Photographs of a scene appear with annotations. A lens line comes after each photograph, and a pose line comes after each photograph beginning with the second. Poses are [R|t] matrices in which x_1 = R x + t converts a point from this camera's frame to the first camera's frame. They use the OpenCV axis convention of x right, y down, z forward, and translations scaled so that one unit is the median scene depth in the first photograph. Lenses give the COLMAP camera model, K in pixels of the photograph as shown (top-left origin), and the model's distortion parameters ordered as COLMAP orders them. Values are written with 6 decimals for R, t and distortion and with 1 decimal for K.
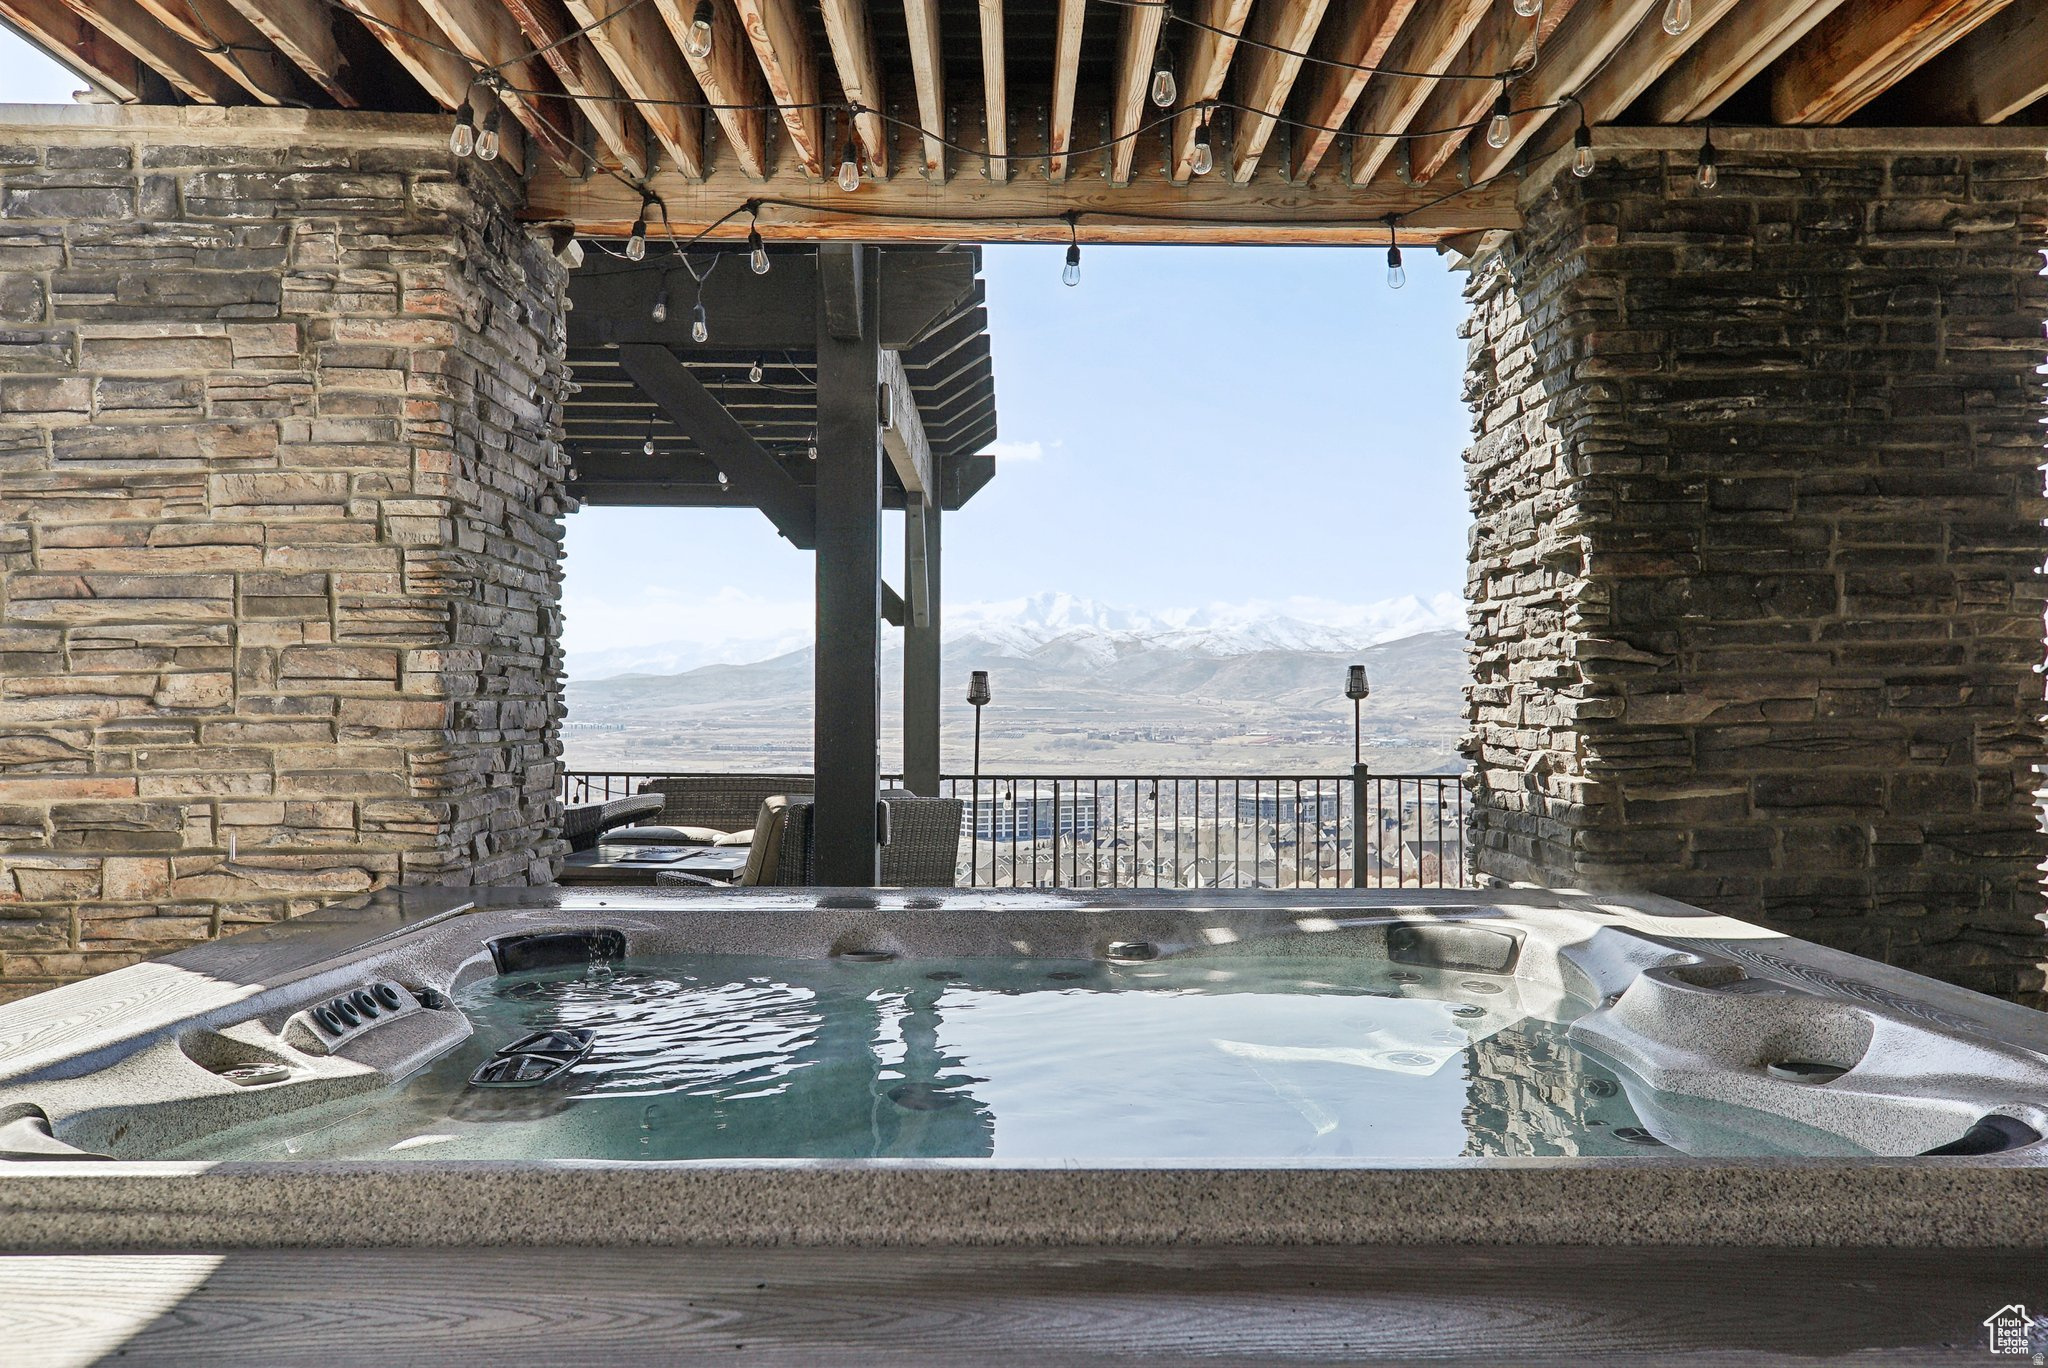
lens RADIAL K [[1752.6, 0, 1022.9], [0, 1752.6, 696.9], [0, 0, 1]] dist [0.003006, 0.042007]
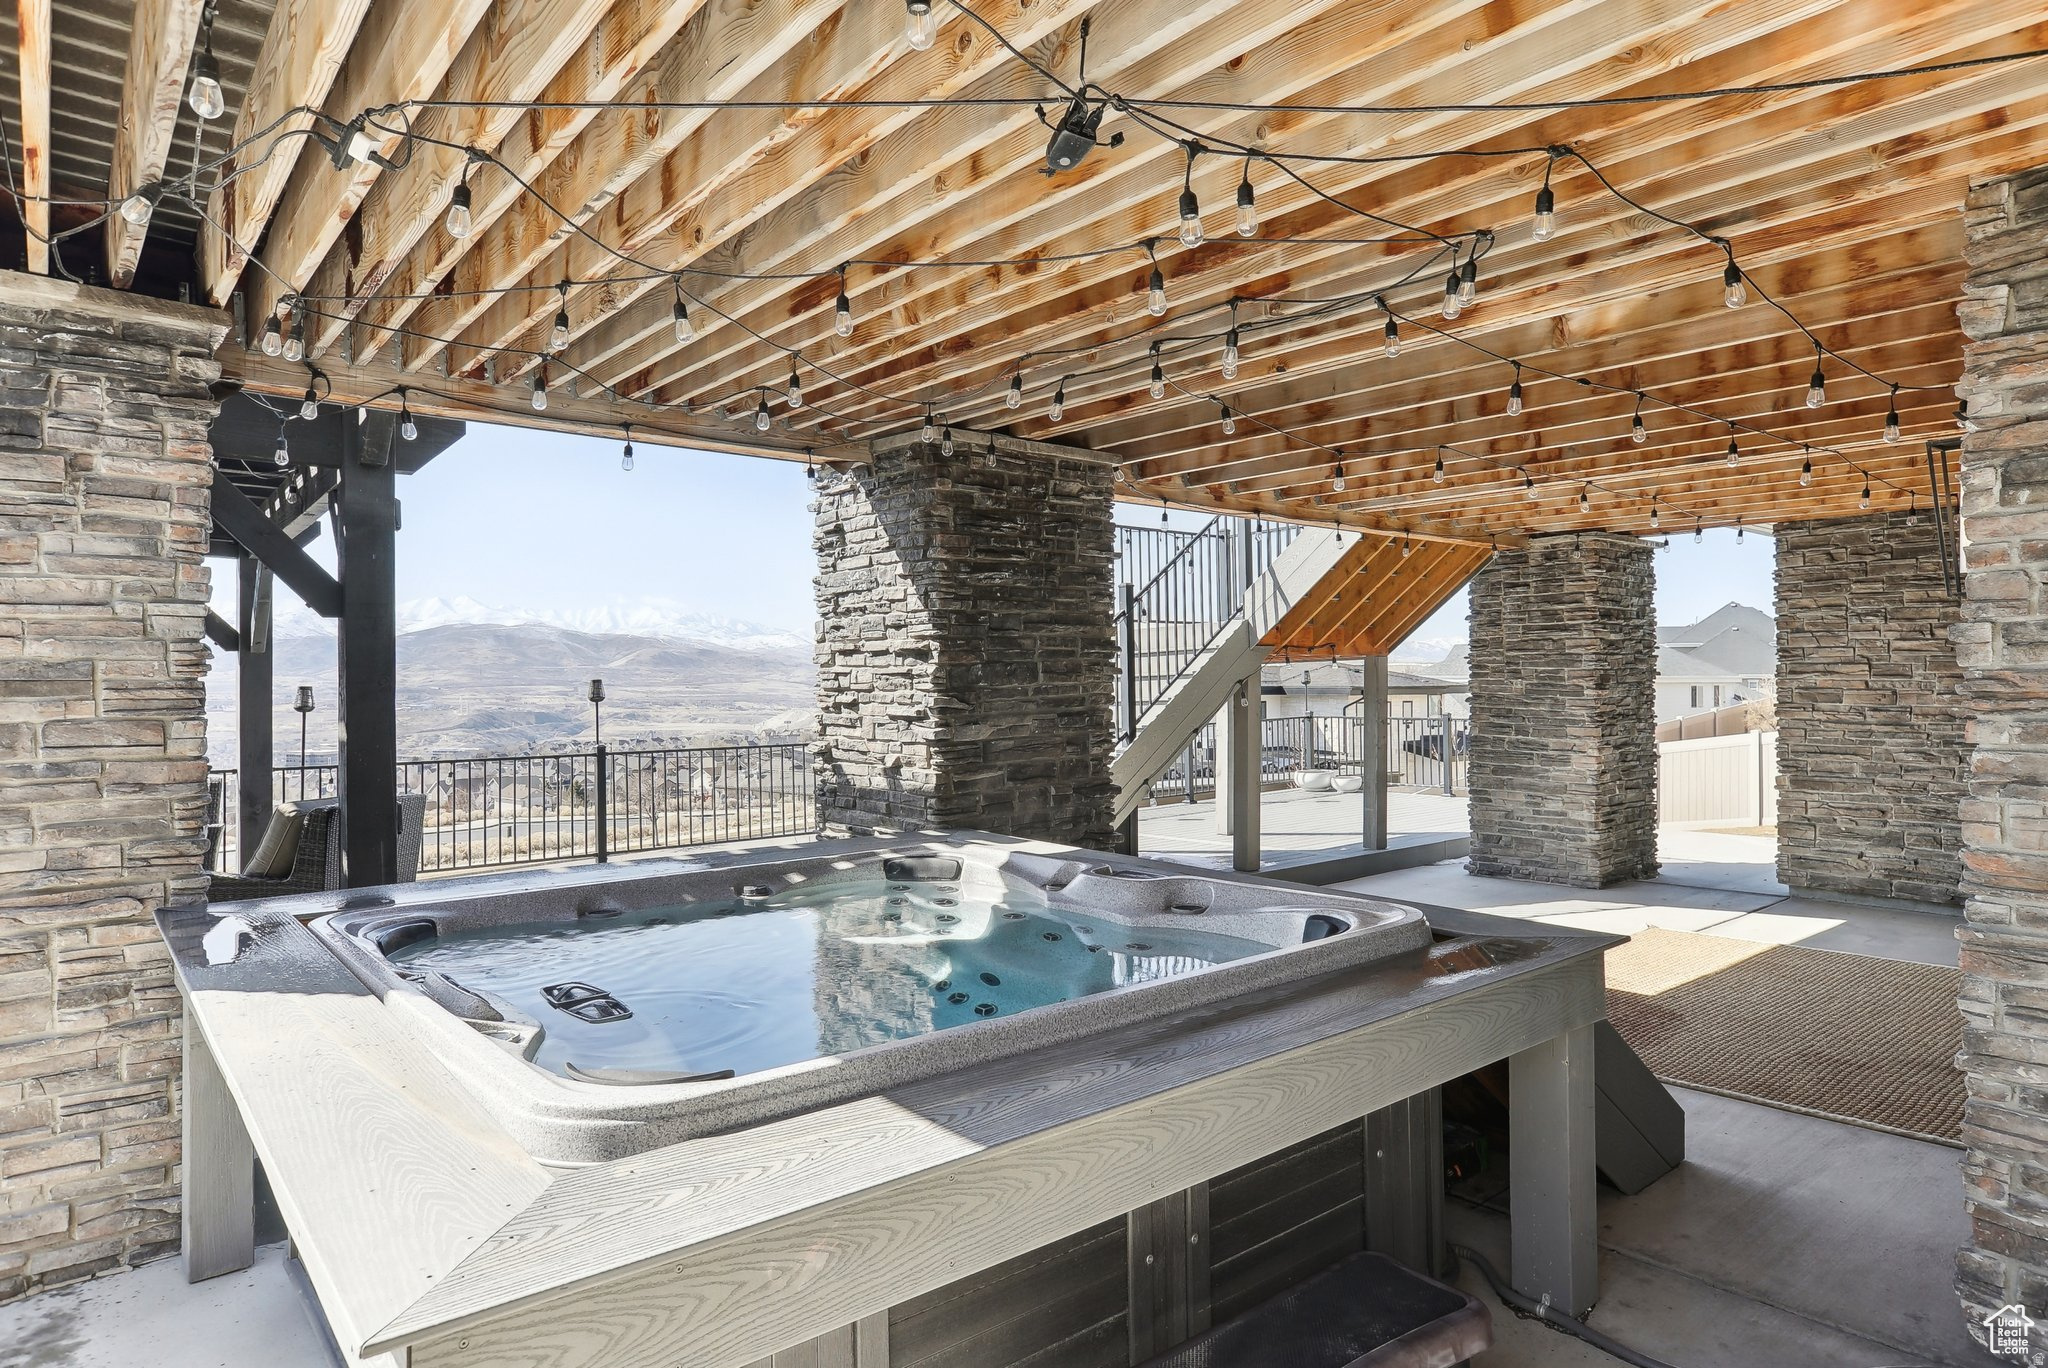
lens RADIAL K [[1206.1, 0, 1025.7], [0, 1206.1, 671.1], [0, 0, 1]] dist [-0.002438, 0.006159]
pose [[0.780828, -0.003482, 0.624736, -0.412907], [0.003953, 0.999992, 0.000633, -0.061236], [-0.624734, 0.001975, 0.780836, -0.069201]]
